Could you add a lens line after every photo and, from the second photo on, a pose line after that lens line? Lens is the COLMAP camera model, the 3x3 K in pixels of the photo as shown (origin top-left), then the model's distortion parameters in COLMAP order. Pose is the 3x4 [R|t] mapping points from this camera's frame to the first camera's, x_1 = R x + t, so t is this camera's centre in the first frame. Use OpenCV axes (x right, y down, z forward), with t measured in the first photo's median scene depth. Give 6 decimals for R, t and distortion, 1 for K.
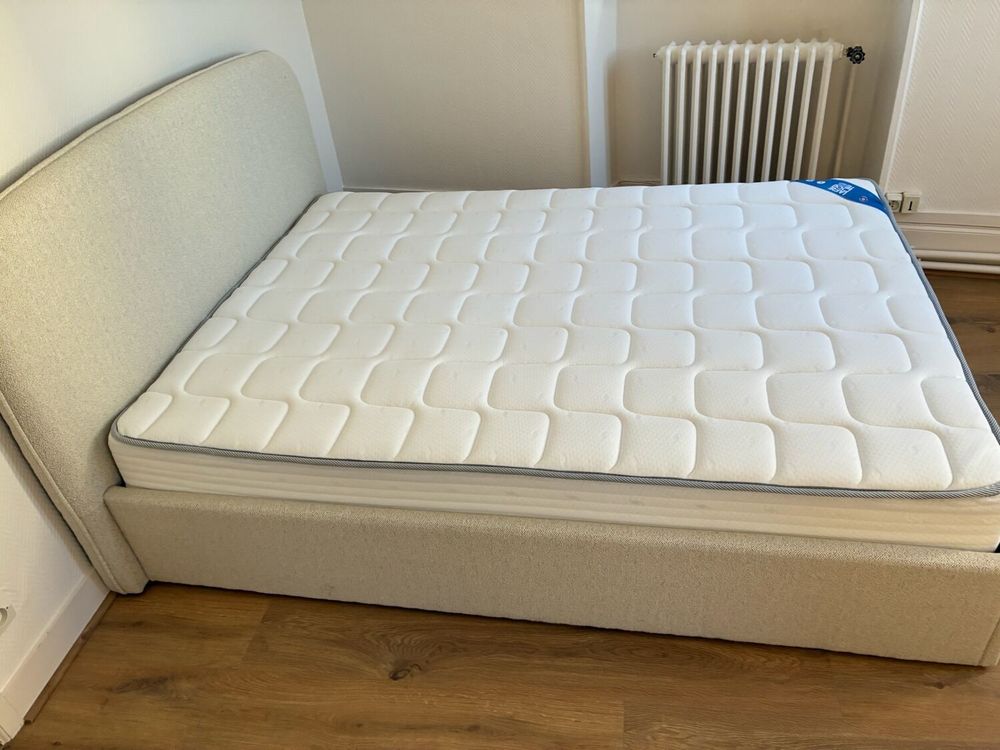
lens RADIAL K [[760.7, 0, 514.7], [0, 760.7, 369.7], [0, 0, 1]] dist [0.009216, 0.001938]
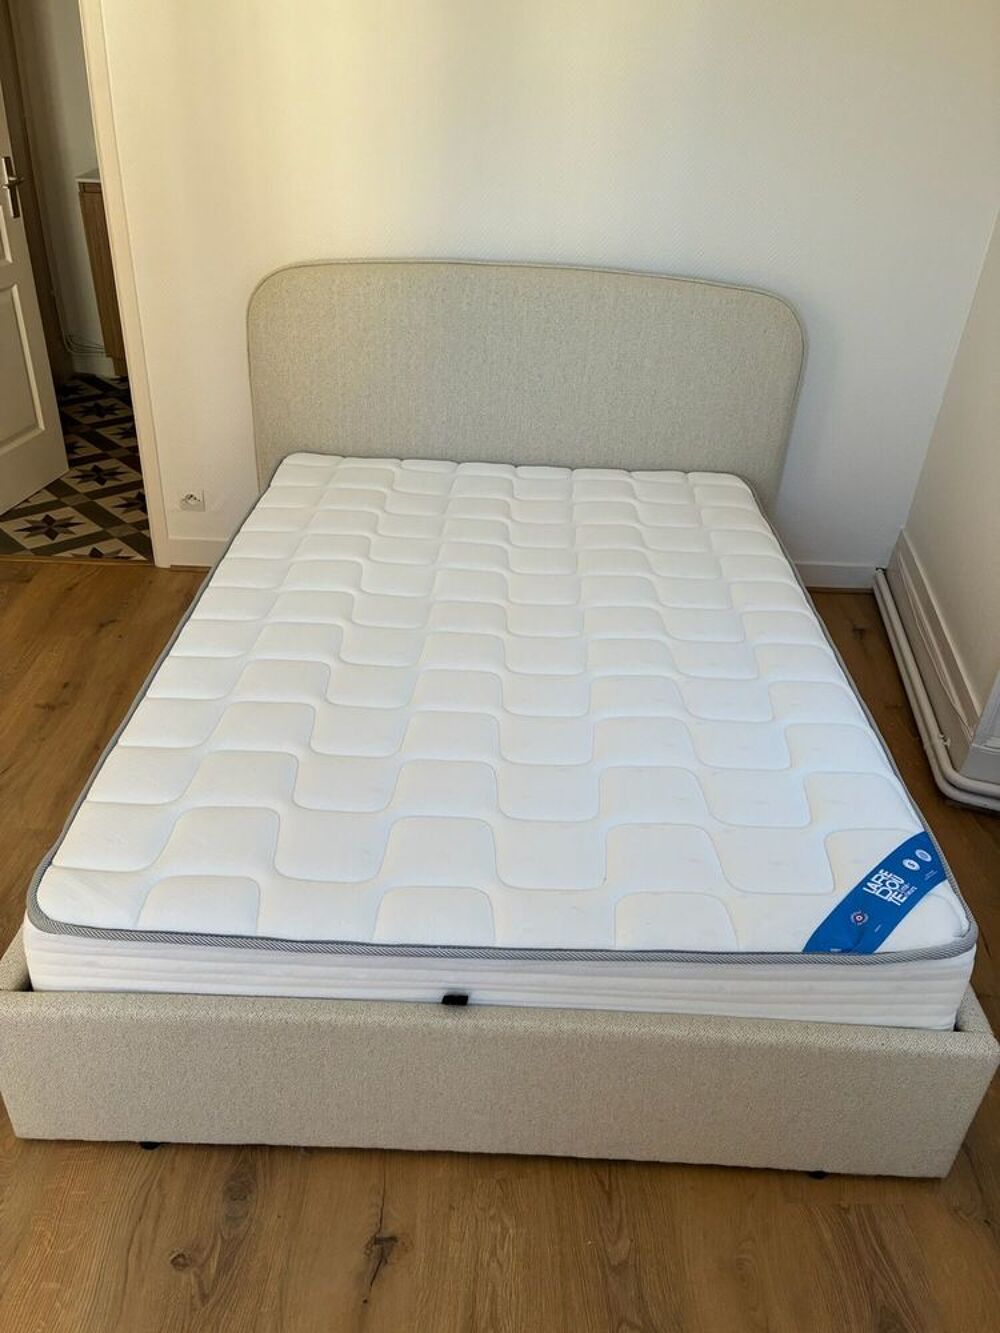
lens RADIAL K [[1014.0, 0, 500.0], [0, 1014.0, 666.5], [0, 0, 1]] dist [0.009216, 0.001938]
pose [[0.134756, 0.592558, -0.794176, 1.023505], [-0.622340, 0.674297, 0.397514, -0.540006], [0.771060, 0.440680, 0.459638, 0.589162]]
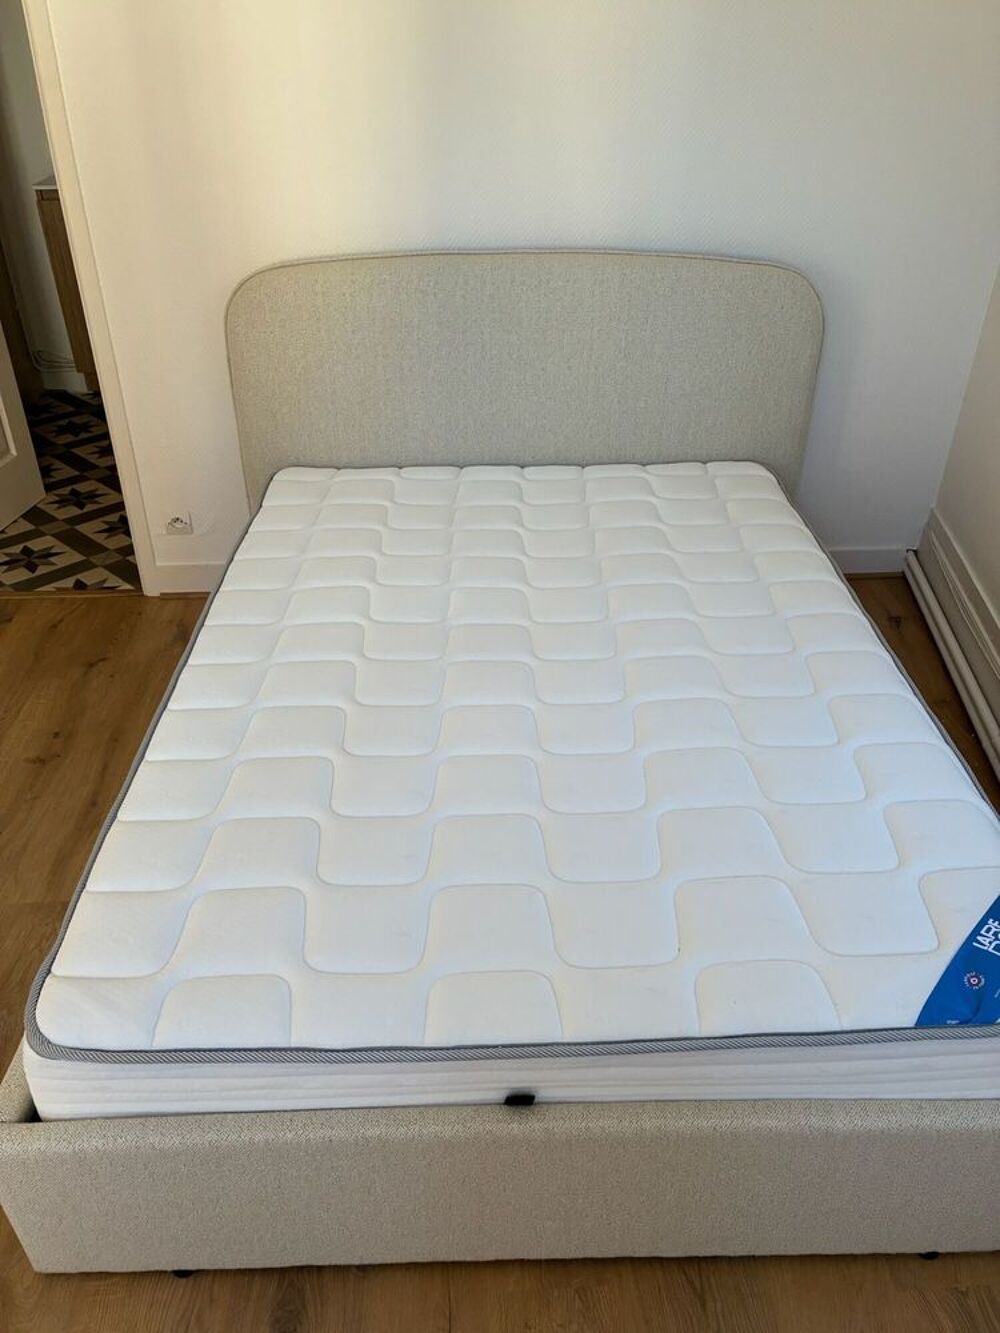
lens RADIAL K [[1017.8, 0, 500.0], [0, 1017.8, 666.5], [0, 0, 1]] dist [0.009053, -0.005399]
pose [[0.175102, 0.594818, -0.784558, 0.915749], [-0.581993, 0.705272, 0.404815, -0.513964], [0.794118, 0.385723, 0.469675, 0.586699]]
